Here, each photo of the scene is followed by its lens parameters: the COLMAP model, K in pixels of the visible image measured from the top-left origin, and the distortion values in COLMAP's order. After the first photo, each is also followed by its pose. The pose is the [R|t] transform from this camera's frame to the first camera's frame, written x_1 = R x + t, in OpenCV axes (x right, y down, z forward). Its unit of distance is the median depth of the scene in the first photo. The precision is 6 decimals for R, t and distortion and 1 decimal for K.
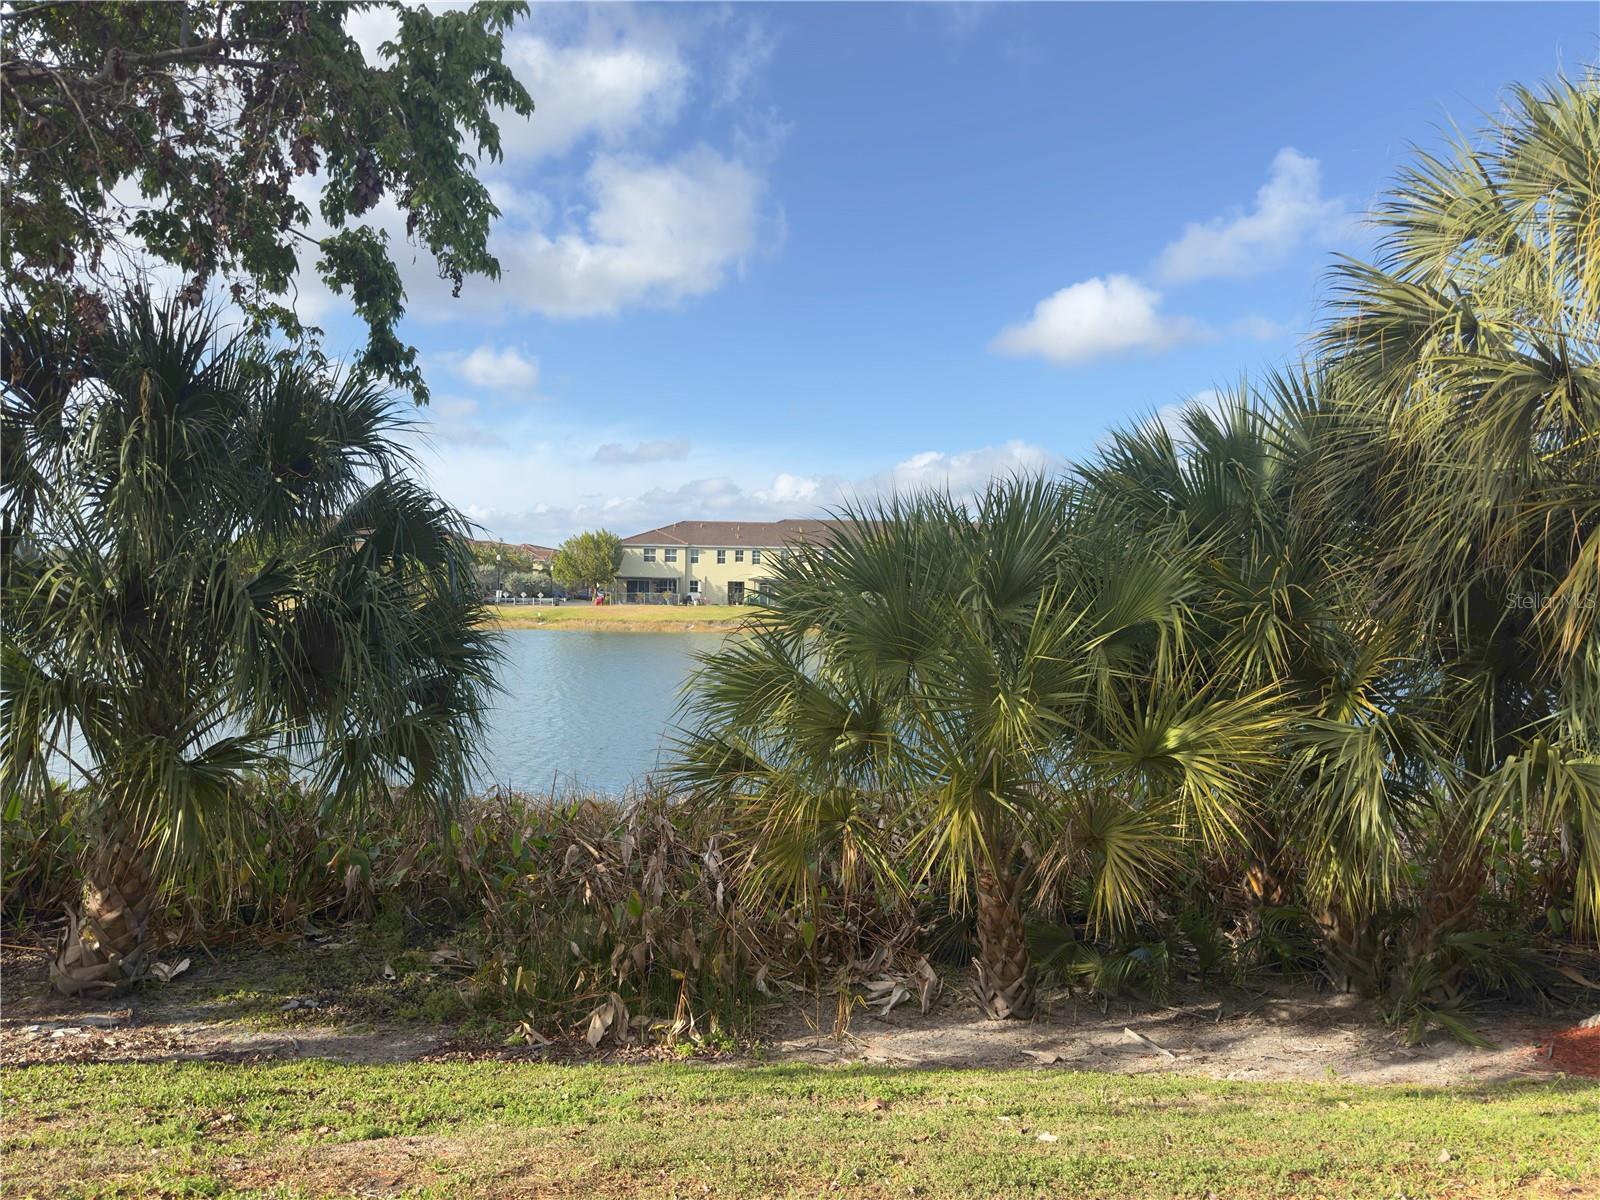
lens RADIAL K [[1114.0, 0, 800.0], [0, 1114.0, 600.0], [0, 0, 1]] dist [0.120683, -0.205878]
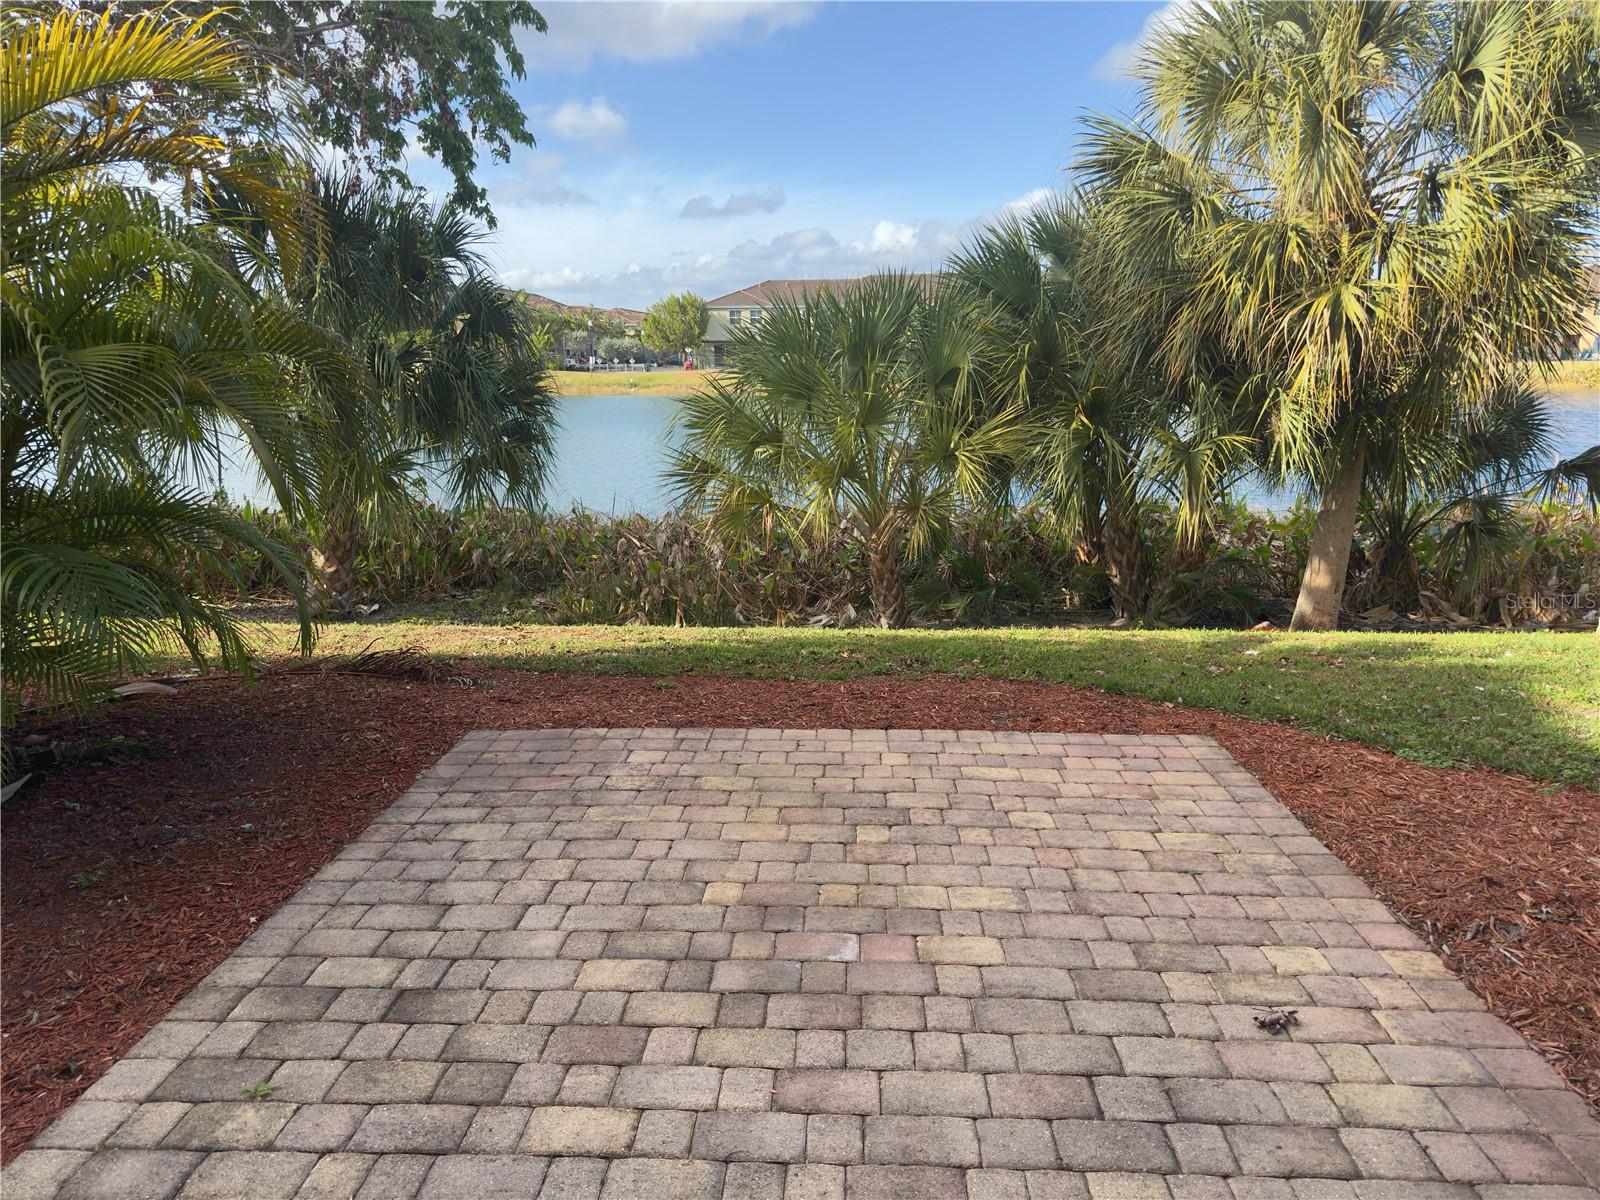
lens RADIAL K [[1114.0, 0, 800.0], [0, 1114.0, 600.0], [0, 0, 1]] dist [0.120683, -0.205878]
pose [[0.996056, -0.004768, -0.088603, 0.187891], [0.023137, 0.977966, 0.207477, 0.002409], [0.085662, -0.208709, 0.974219, -0.492158]]
